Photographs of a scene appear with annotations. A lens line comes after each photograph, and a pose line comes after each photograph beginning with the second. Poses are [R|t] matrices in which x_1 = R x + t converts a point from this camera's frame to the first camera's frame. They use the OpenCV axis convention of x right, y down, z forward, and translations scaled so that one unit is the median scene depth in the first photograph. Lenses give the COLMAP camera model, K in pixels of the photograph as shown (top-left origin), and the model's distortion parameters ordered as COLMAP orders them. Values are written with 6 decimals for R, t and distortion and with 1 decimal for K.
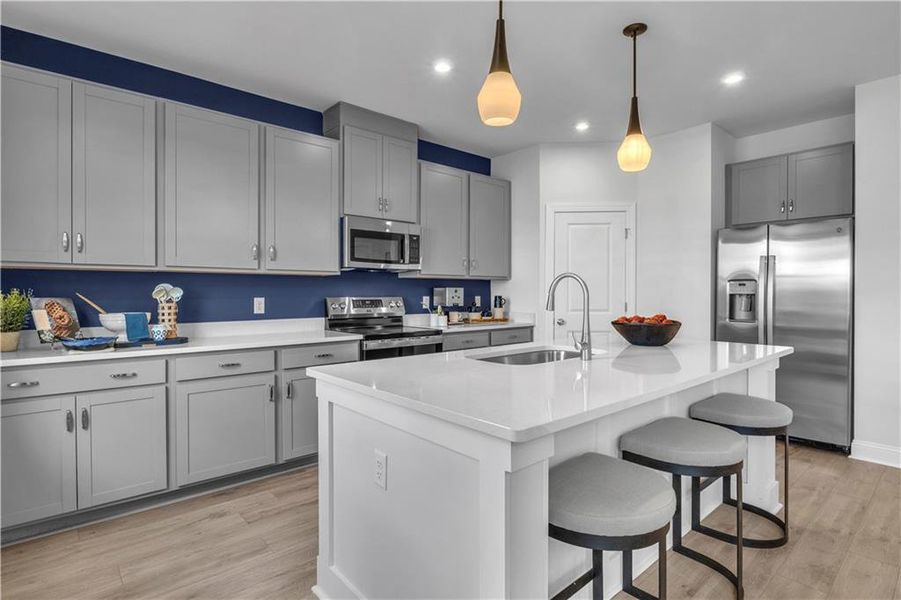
lens RADIAL K [[449.0, 0, 463.2], [0, 449.0, 295.1], [0, 0, 1]] dist [-0.001441, 0.000229]
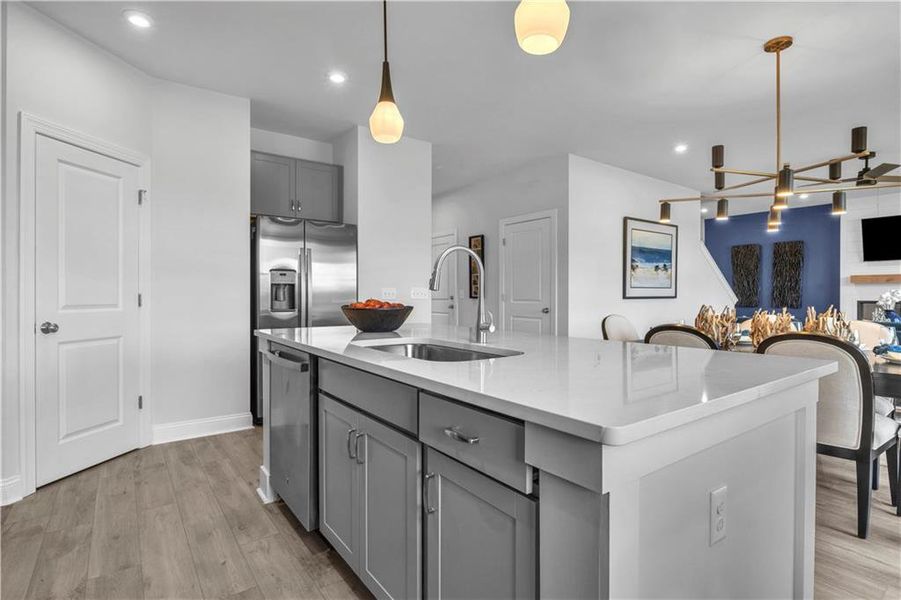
lens RADIAL K [[455.0, 0, 450.1], [0, 455.0, 294.0], [0, 0, 1]] dist [-0.005160, 0.000878]
pose [[0.100186, -0.001814, 0.994967, -0.362973], [0.000319, 0.999998, 0.001791, 0.019315], [-0.994969, 0.000138, 0.100187, 0.522262]]
